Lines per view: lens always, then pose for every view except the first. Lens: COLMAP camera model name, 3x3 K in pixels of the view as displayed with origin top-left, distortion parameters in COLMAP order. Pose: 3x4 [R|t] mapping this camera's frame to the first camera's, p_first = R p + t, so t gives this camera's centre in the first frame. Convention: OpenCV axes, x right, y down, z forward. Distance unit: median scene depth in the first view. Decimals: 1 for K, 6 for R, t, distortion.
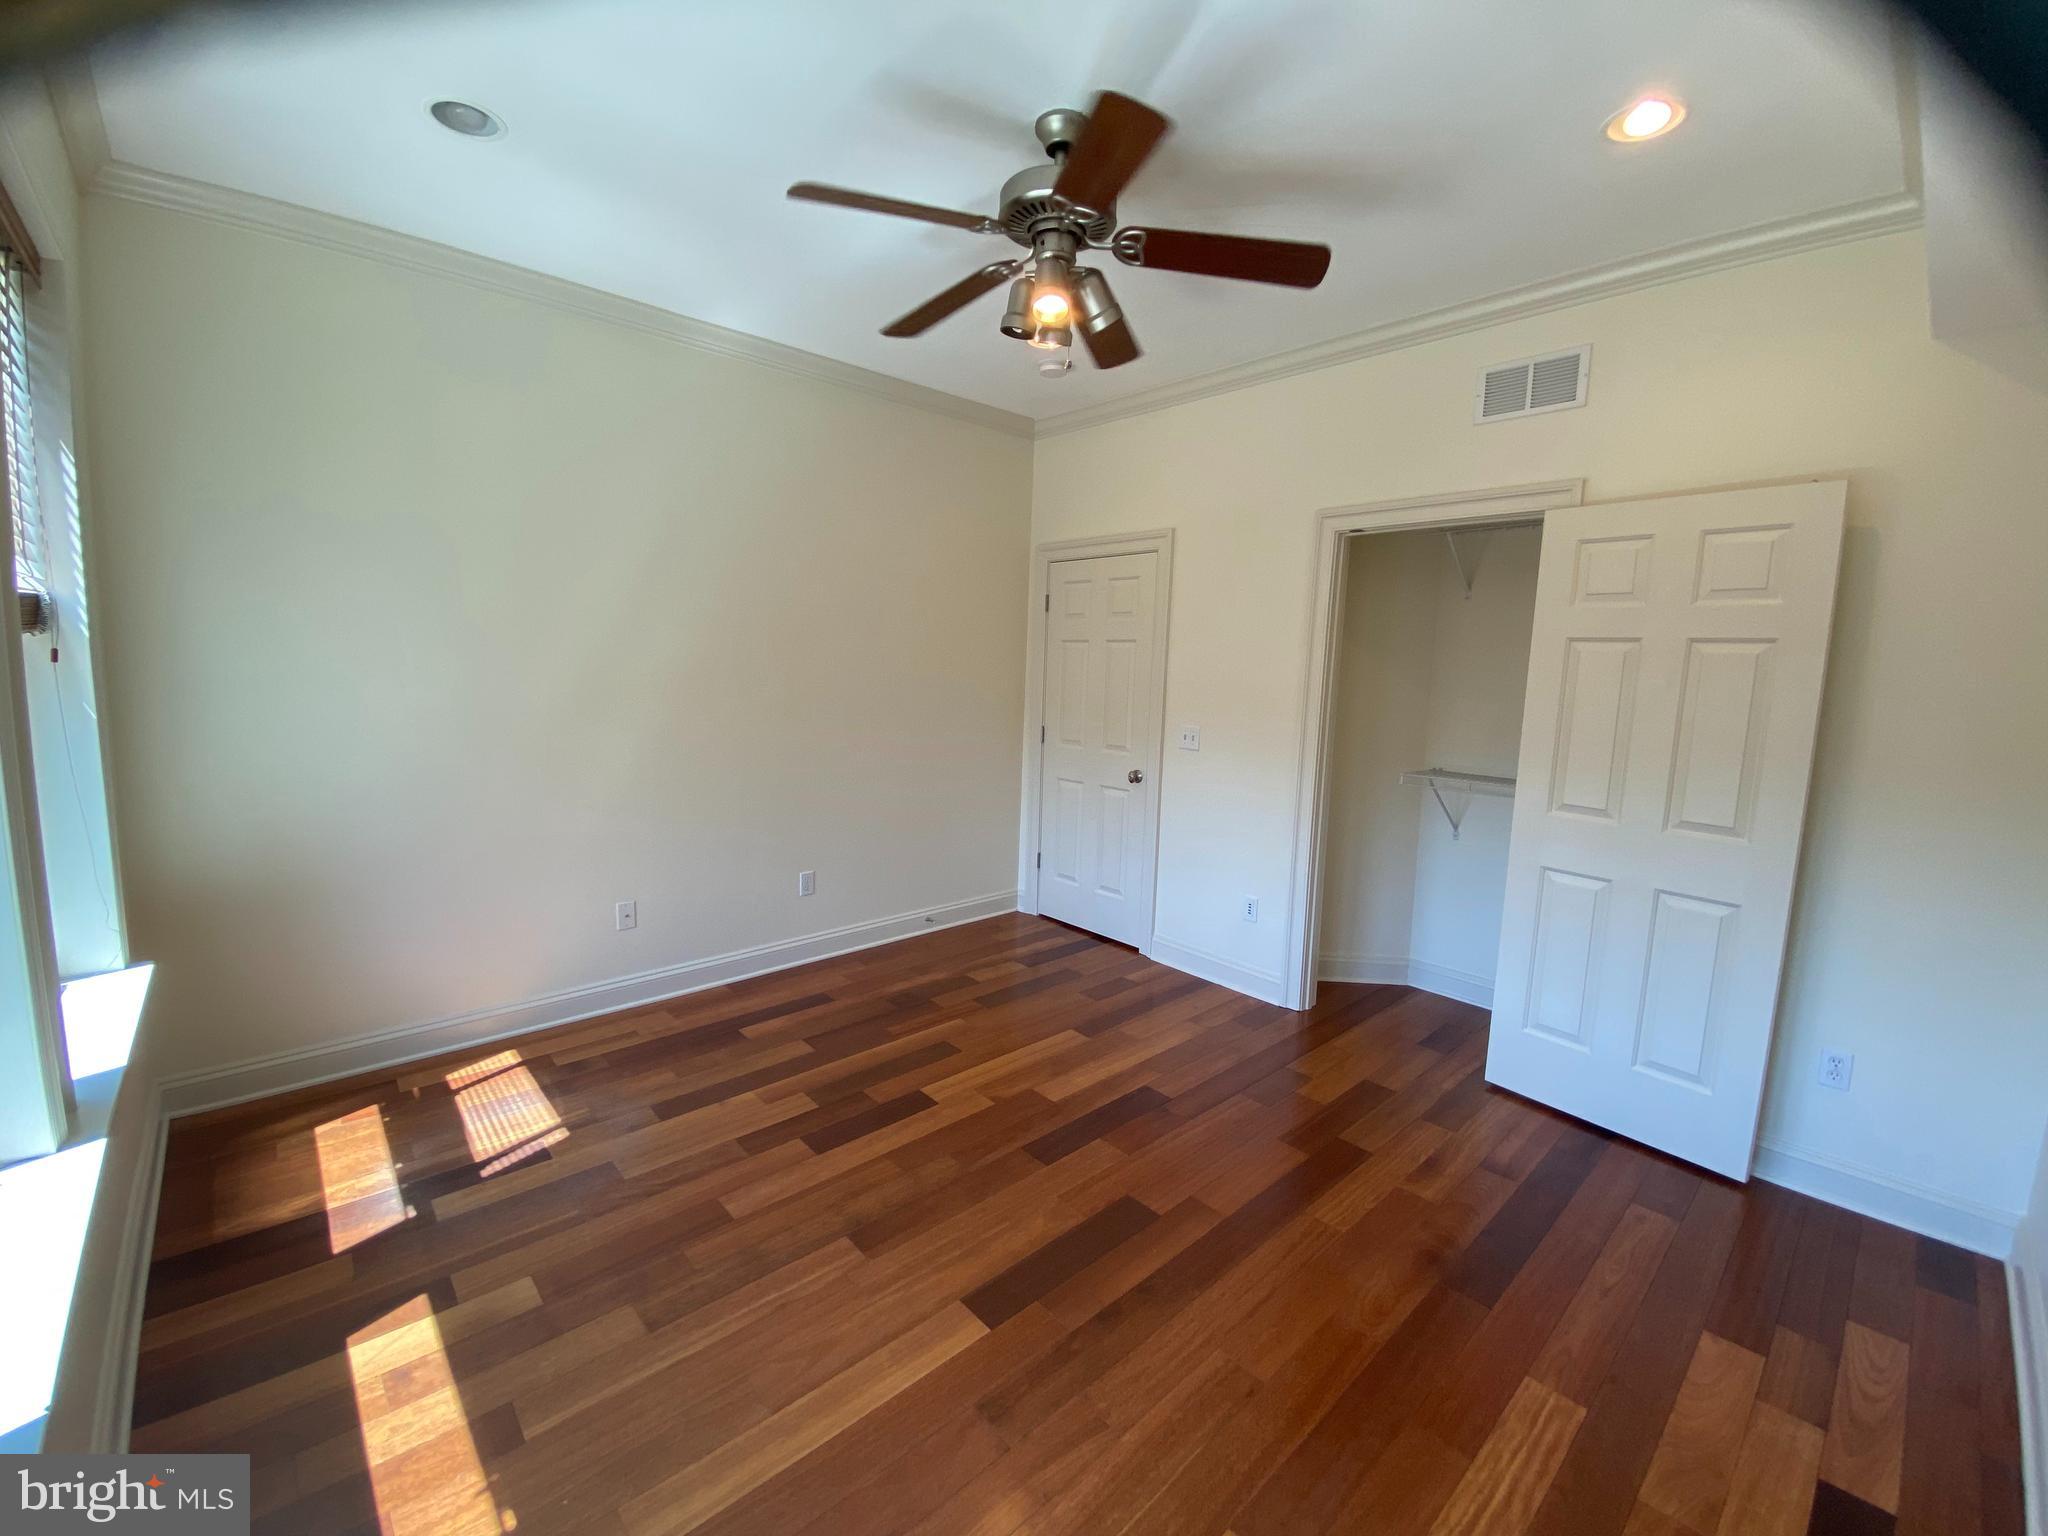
lens RADIAL K [[838.4, 0, 1016.8], [0, 838.4, 764.0], [0, 0, 1]] dist [0.014358, -0.015837]
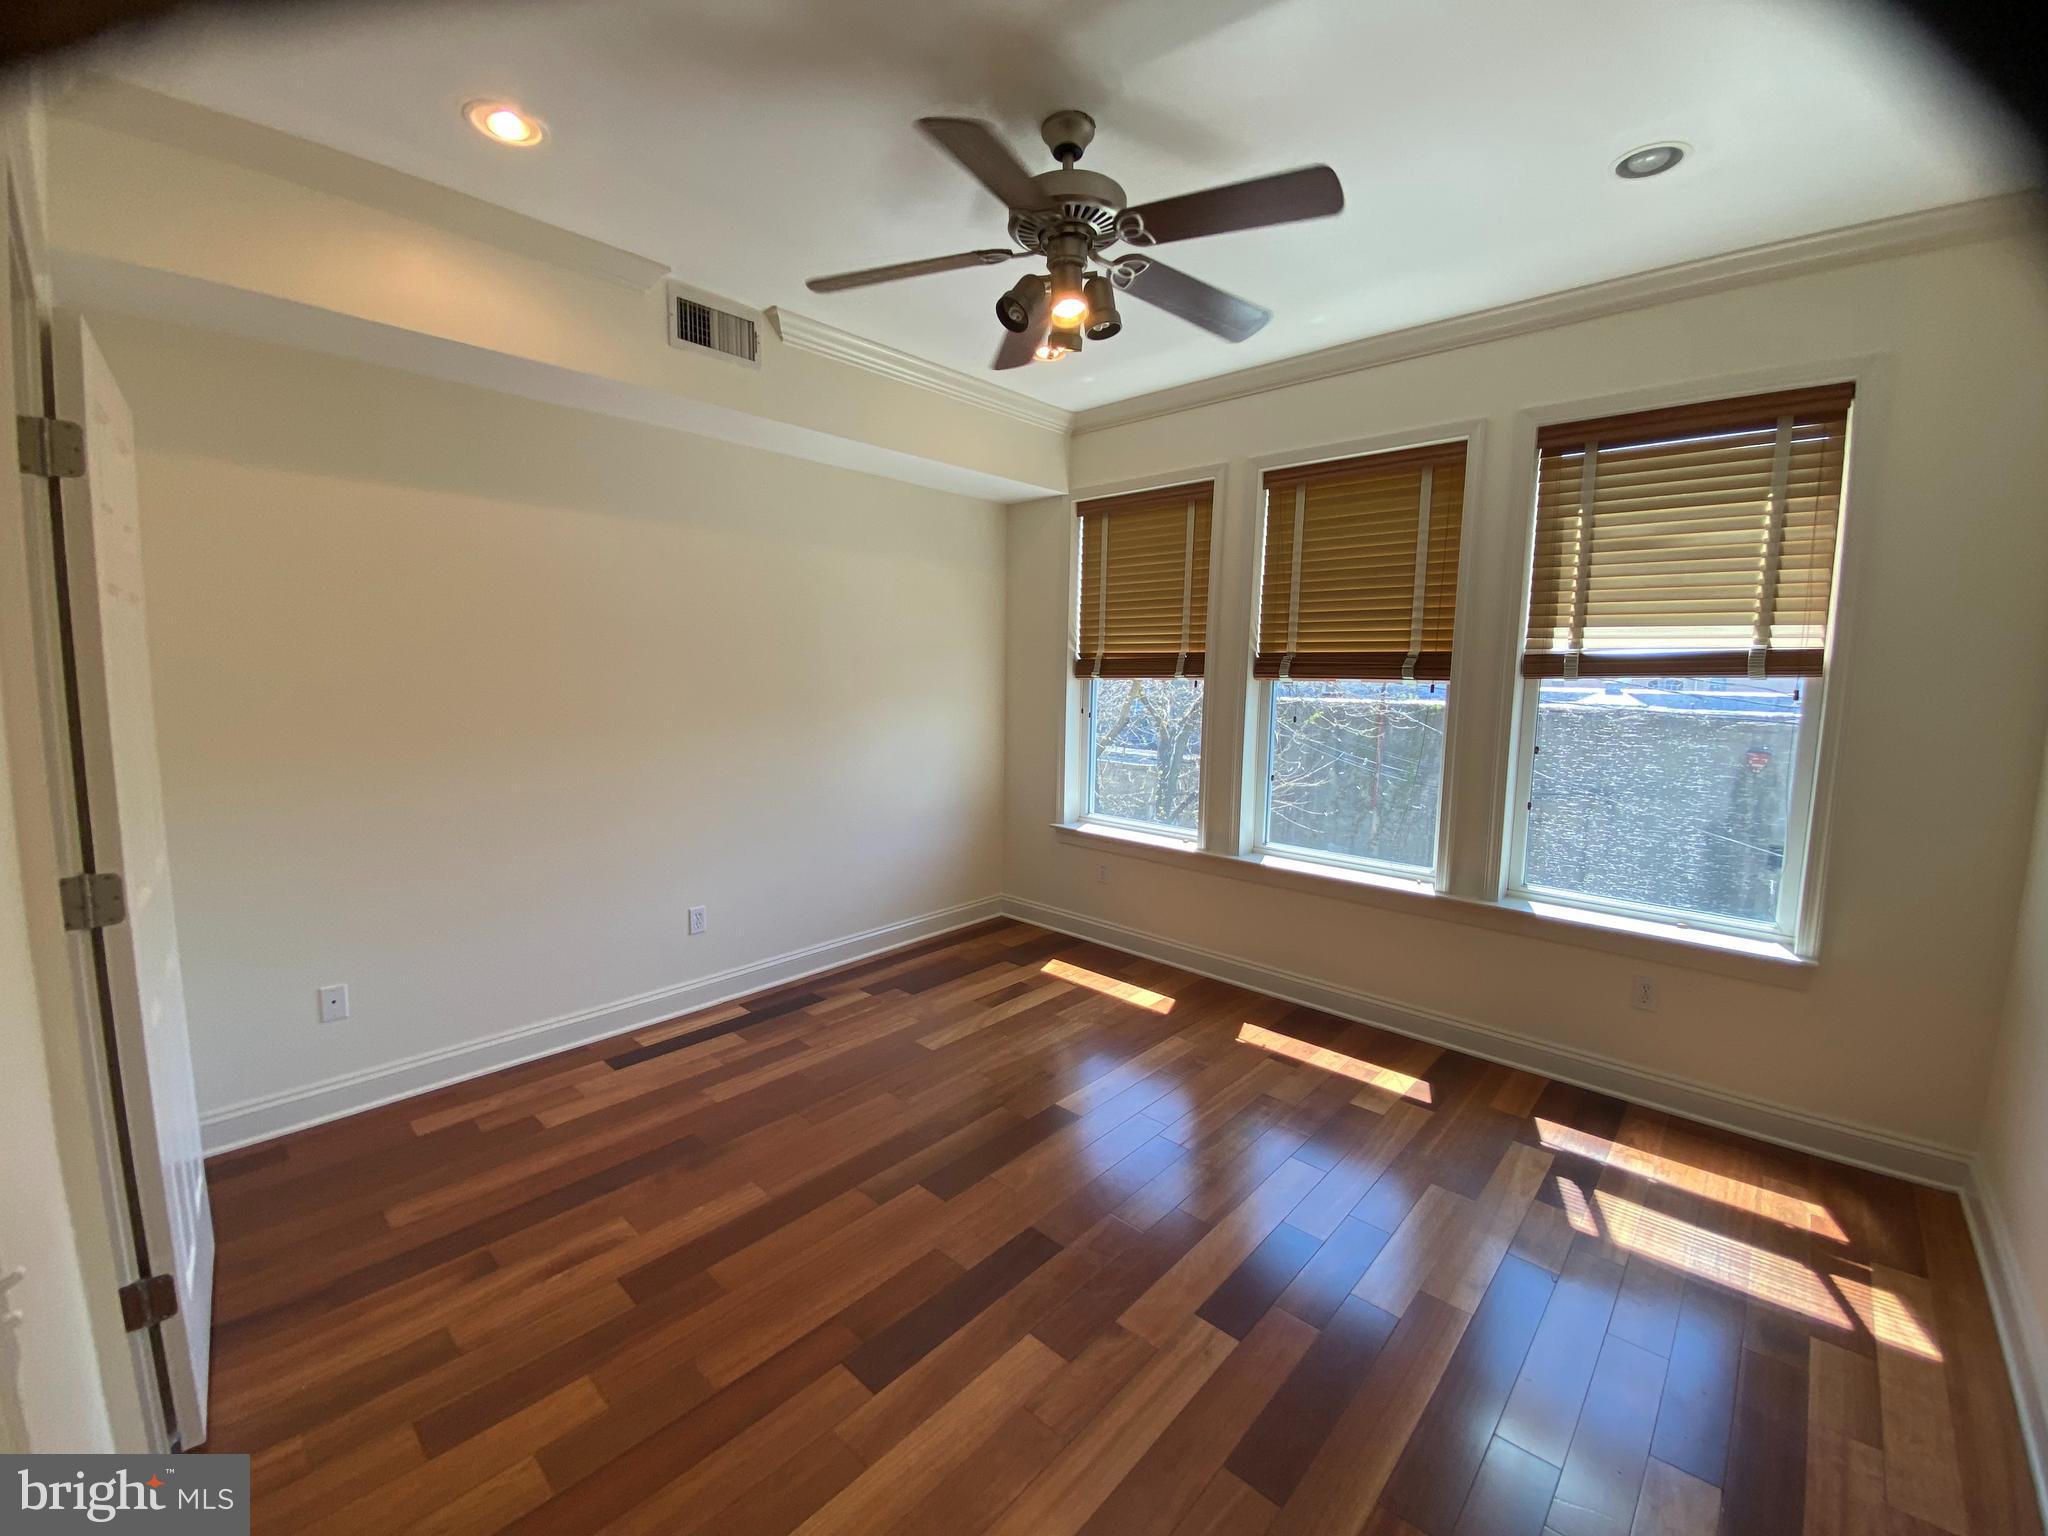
lens RADIAL K [[838.4, 0, 1016.8], [0, 838.4, 764.0], [0, 0, 1]] dist [0.014358, -0.015837]
pose [[-0.995722, -0.032478, -0.086506, 0.145264], [-0.052035, 0.970722, 0.234501, -0.216189], [0.076358, 0.237999, -0.968259, 1.783484]]
